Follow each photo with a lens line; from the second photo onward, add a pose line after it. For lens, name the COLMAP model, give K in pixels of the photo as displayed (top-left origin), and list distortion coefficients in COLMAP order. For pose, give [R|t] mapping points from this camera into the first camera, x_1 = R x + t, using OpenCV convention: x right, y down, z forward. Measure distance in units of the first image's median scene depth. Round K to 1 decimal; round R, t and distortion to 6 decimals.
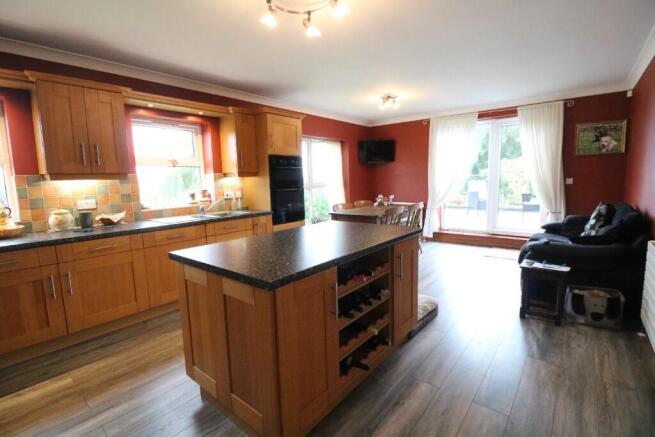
lens RADIAL K [[314.4, 0, 327.5], [0, 314.4, 218.5], [0, 0, 1]] dist [-0.001311, -0.000809]
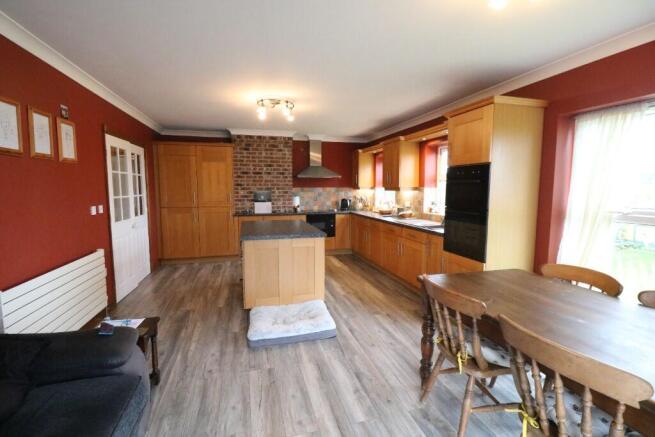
lens RADIAL K [[314.4, 0, 327.5], [0, 314.4, 218.5], [0, 0, 1]] dist [-0.001311, -0.000809]
pose [[-0.597121, 0.086643, -0.797458, 0.703690], [-0.107873, 0.976445, 0.186864, -0.192171], [0.794864, 0.197604, -0.573710, 1.270284]]
